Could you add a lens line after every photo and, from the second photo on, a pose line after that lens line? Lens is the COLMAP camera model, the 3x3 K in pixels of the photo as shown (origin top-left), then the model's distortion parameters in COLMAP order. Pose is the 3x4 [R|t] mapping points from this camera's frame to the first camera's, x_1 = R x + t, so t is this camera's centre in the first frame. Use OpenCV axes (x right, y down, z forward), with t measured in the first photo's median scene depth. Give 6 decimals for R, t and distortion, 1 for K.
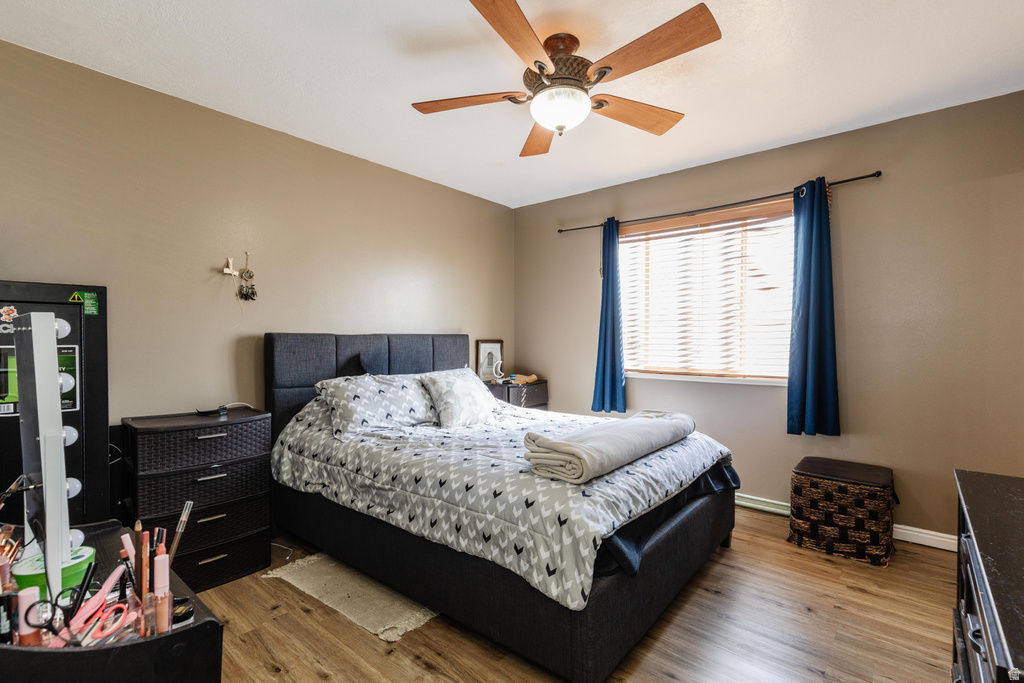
lens RADIAL K [[475.0, 0, 518.5], [0, 475.0, 342.9], [0, 0, 1]] dist [0.000121, -0.000209]
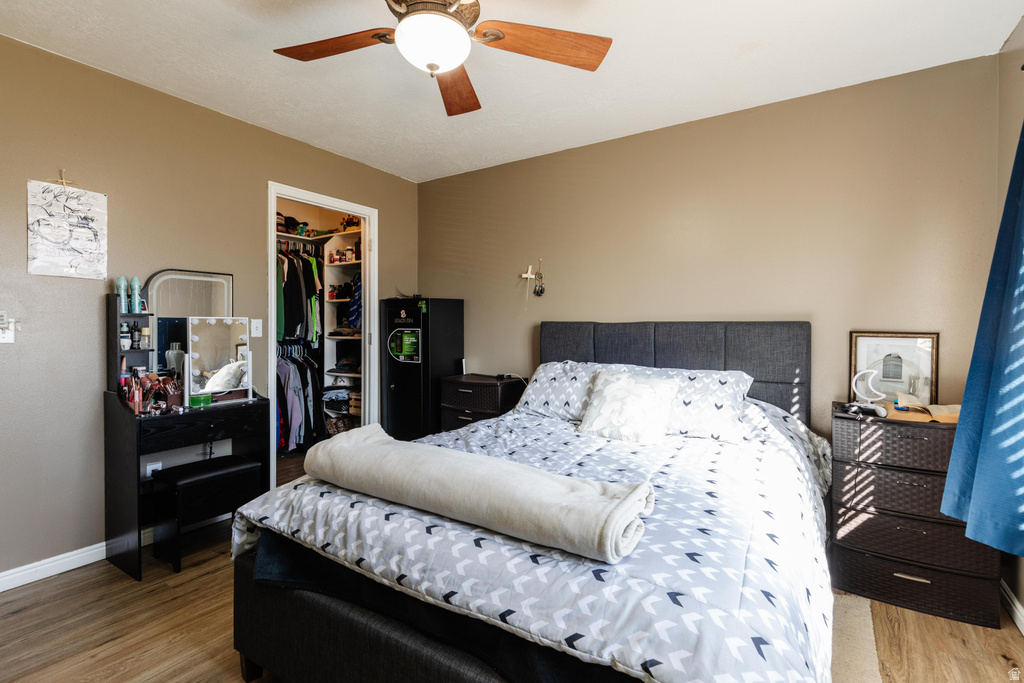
lens RADIAL K [[475.0, 0, 518.5], [0, 475.0, 342.9], [0, 0, 1]] dist [0.000121, -0.000209]
pose [[0.114100, 0.033371, -0.992909, 0.711641], [-0.015055, 0.999379, 0.031859, -0.005295], [0.993355, 0.011313, 0.114532, 0.832165]]
